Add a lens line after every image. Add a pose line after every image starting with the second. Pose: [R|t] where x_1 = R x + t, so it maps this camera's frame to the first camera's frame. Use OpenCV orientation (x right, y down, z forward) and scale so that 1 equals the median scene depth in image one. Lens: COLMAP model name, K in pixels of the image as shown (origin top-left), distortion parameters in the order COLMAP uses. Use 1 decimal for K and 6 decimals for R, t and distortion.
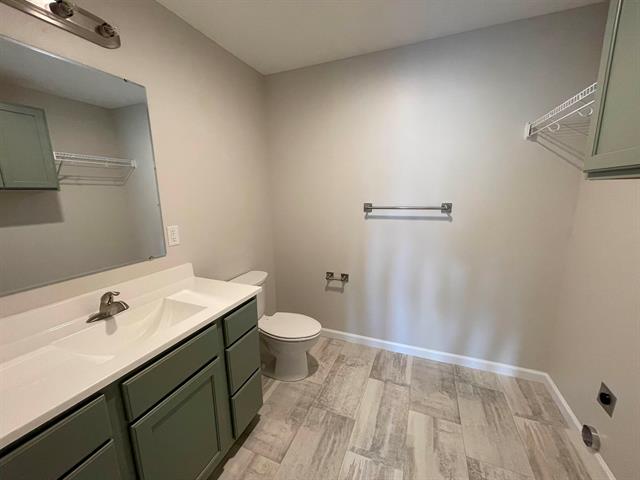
lens RADIAL K [[245.3, 0, 320.0], [0, 245.3, 240.0], [0, 0, 1]] dist [0.000092, 0.000011]
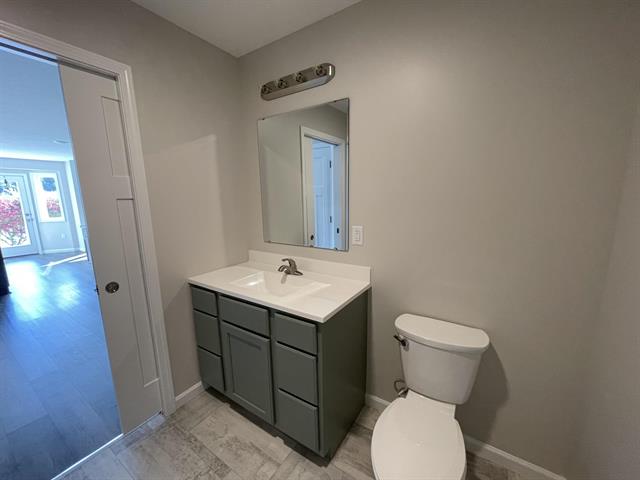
lens RADIAL K [[245.3, 0, 320.0], [0, 245.3, 240.0], [0, 0, 1]] dist [0.000092, 0.000011]
pose [[-0.171345, 0.188285, -0.967052, 0.540454], [-0.162562, 0.962711, 0.216243, -0.245940], [0.971707, 0.194258, -0.134348, 1.247622]]
